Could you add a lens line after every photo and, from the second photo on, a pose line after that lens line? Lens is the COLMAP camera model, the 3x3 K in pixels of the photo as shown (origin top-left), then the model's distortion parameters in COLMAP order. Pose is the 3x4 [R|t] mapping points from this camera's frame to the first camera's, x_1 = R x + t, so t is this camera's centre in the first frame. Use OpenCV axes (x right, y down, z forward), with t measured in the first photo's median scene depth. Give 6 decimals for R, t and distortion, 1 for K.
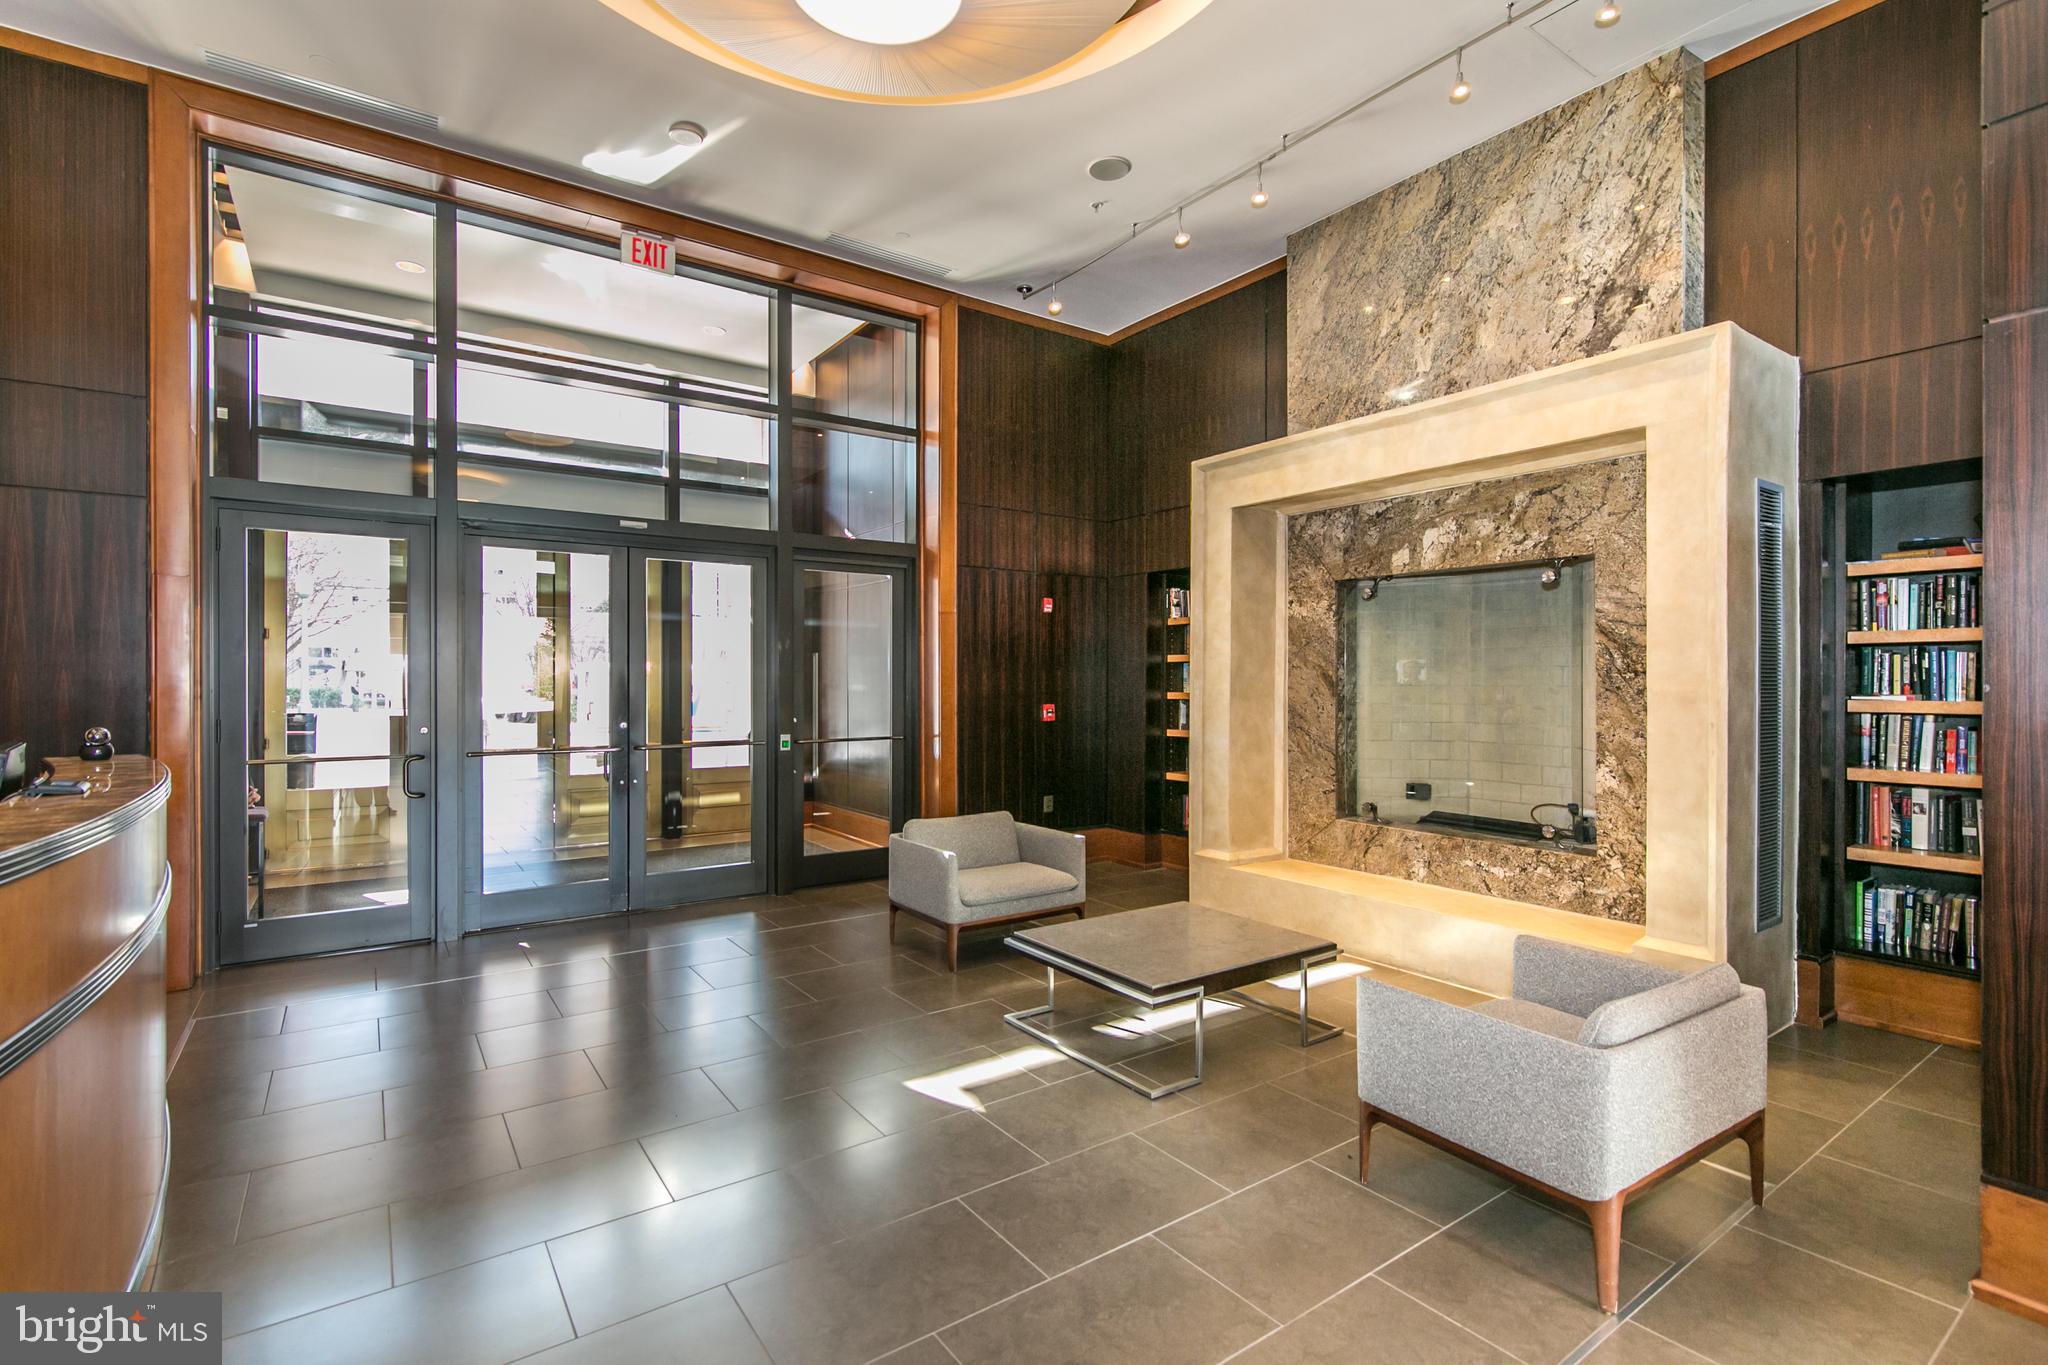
lens RADIAL K [[940.6, 0, 1032.3], [0, 940.6, 688.8], [0, 0, 1]] dist [-0.001747, -0.000352]
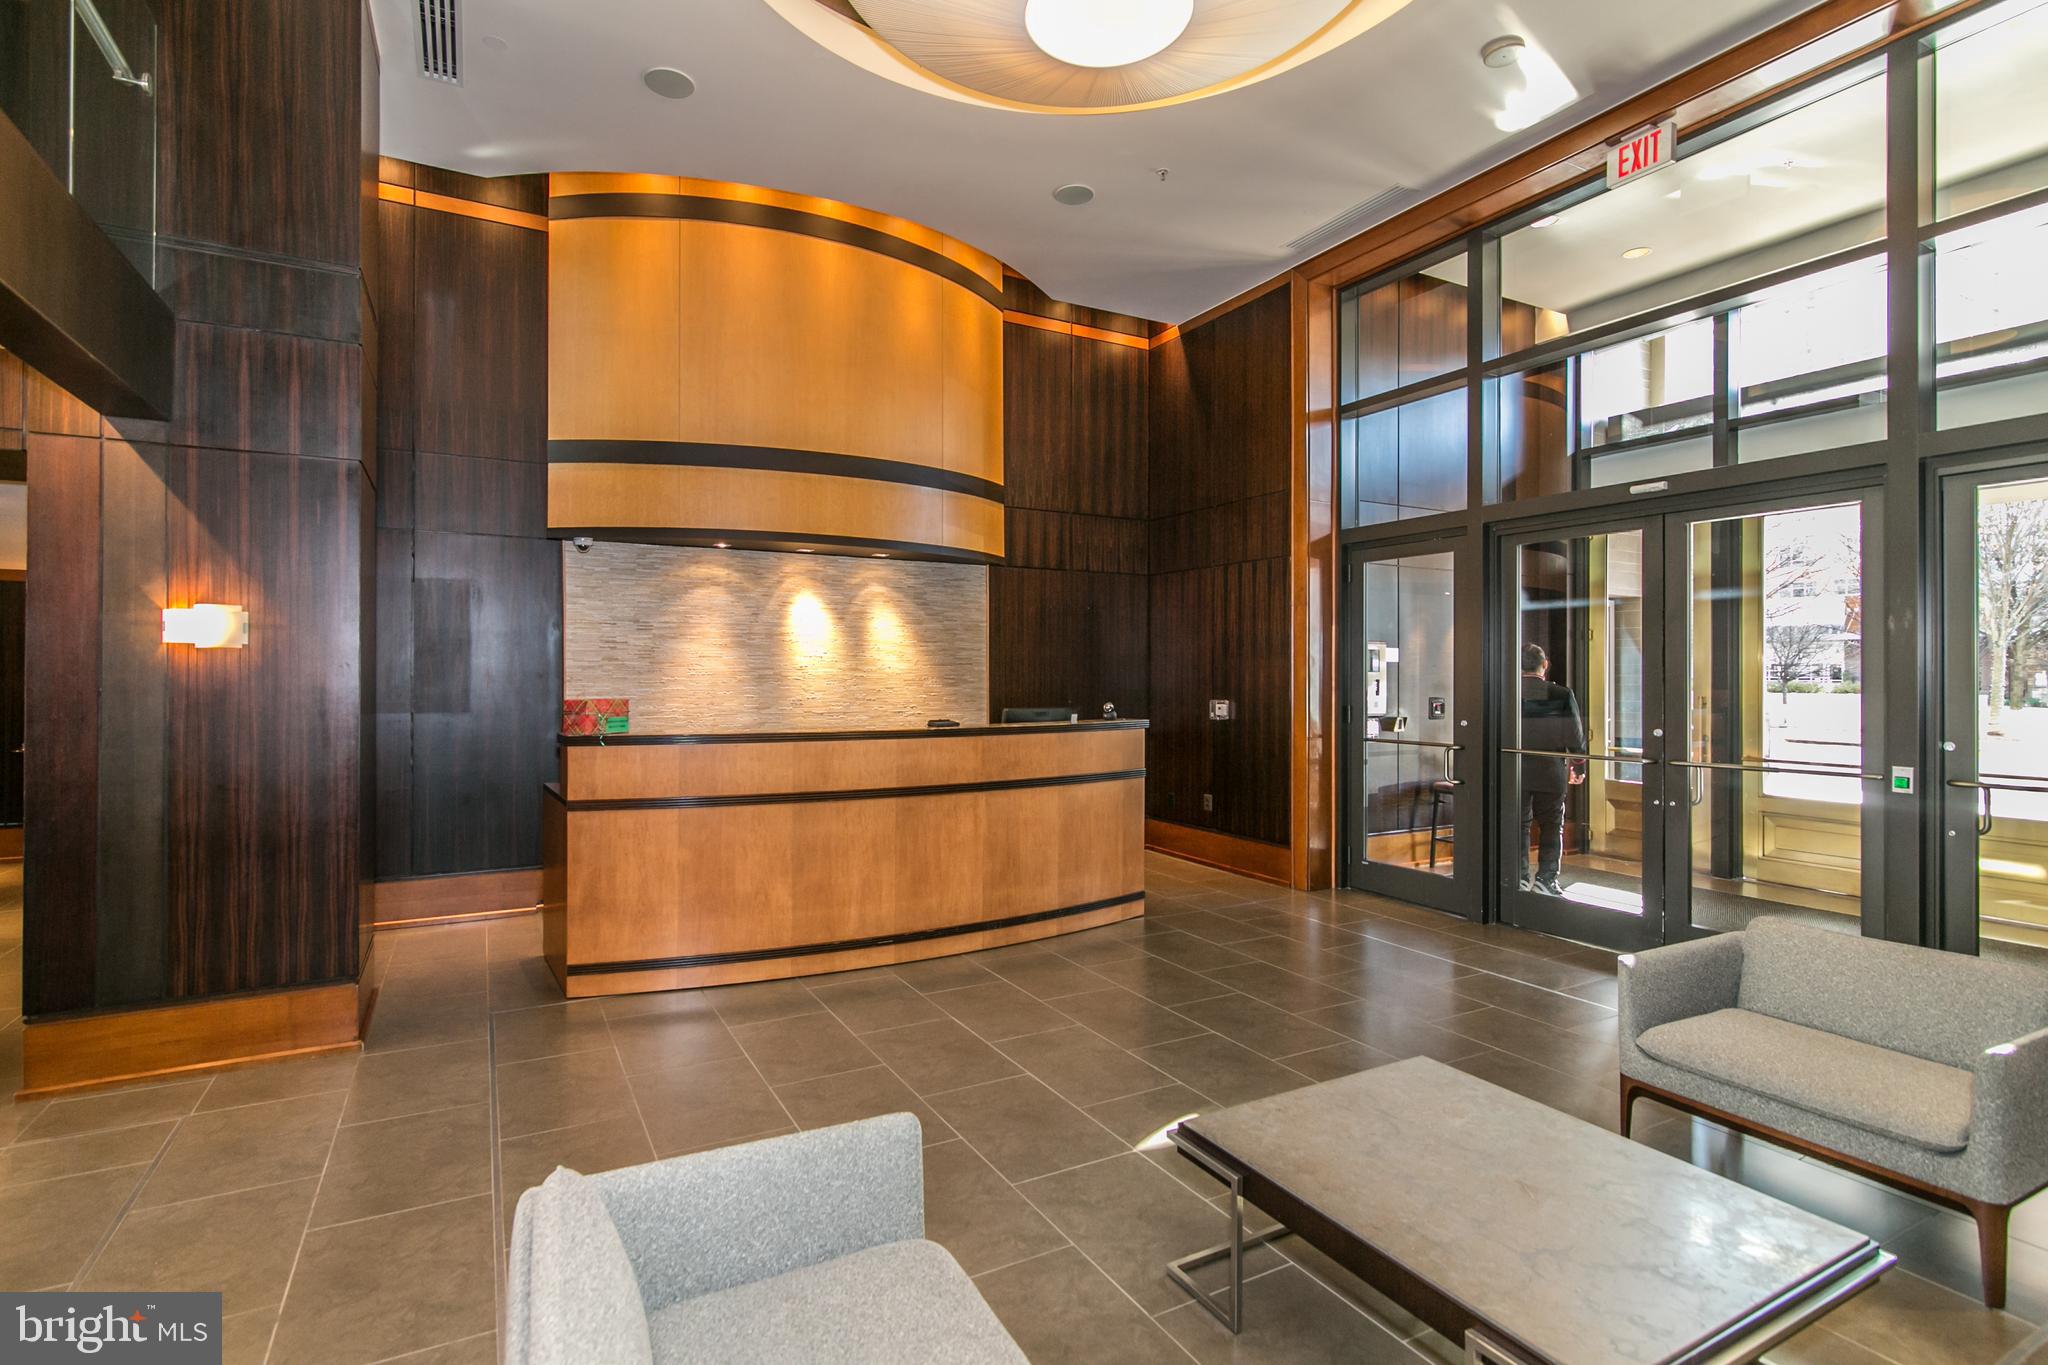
lens RADIAL K [[997.3, 0, 1024.0], [0, 997.3, 682.5], [0, 0, 1]] dist [-0.001336, -0.000246]
pose [[-0.117662, 0.007073, -0.993029, 0.482315], [-0.006699, 0.999946, 0.007916, -0.007973], [0.993031, 0.007584, -0.117608, 0.533892]]
